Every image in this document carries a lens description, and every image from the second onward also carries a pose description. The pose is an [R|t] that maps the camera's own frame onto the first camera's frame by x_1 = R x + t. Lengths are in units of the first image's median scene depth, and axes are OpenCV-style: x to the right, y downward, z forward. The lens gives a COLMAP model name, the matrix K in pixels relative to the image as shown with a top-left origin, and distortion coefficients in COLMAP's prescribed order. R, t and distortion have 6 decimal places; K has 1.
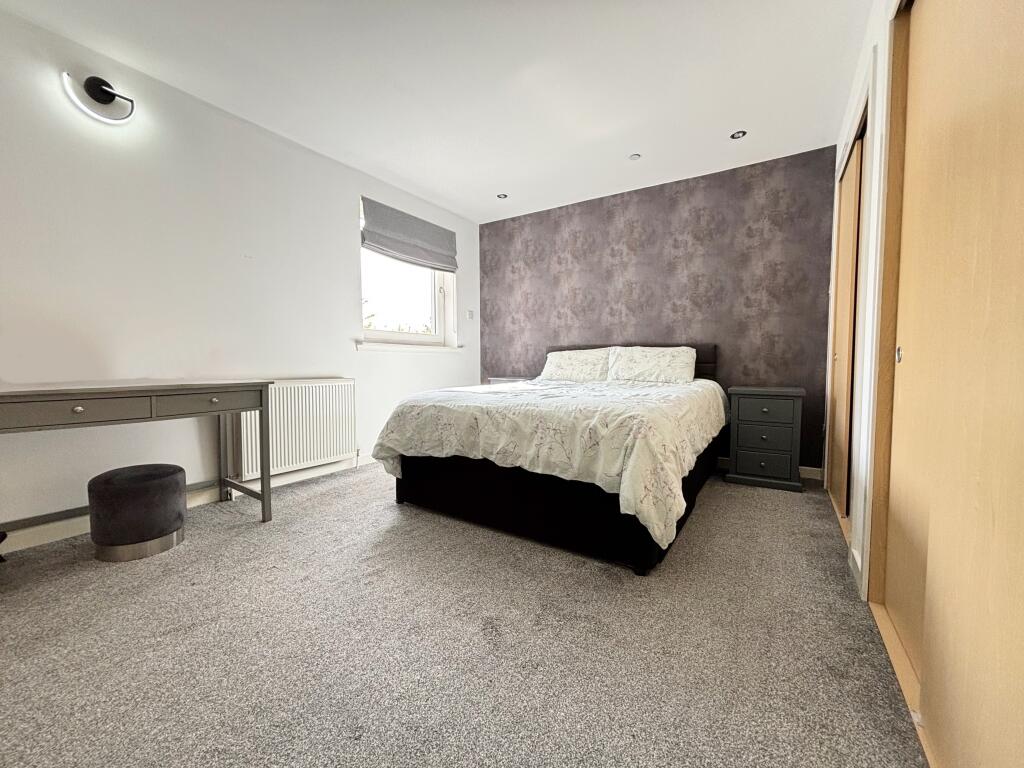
lens RADIAL K [[409.4, 0, 513.1], [0, 409.4, 383.4], [0, 0, 1]] dist [-0.013933, -0.001187]
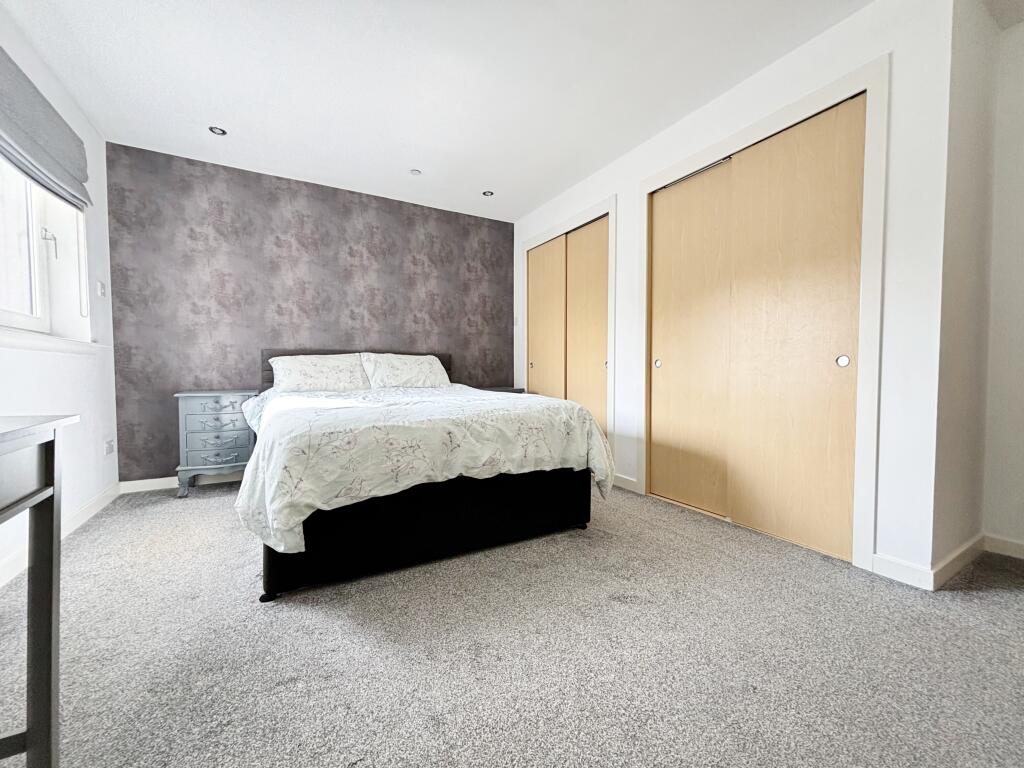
lens RADIAL K [[409.4, 0, 514.9], [0, 409.4, 380.0], [0, 0, 1]] dist [-0.013933, -0.001187]
pose [[0.451165, -0.021631, 0.892178, -0.459506], [0.047914, 0.998851, -0.000012, -0.010887], [-0.891153, 0.042754, 0.451684, 0.278852]]
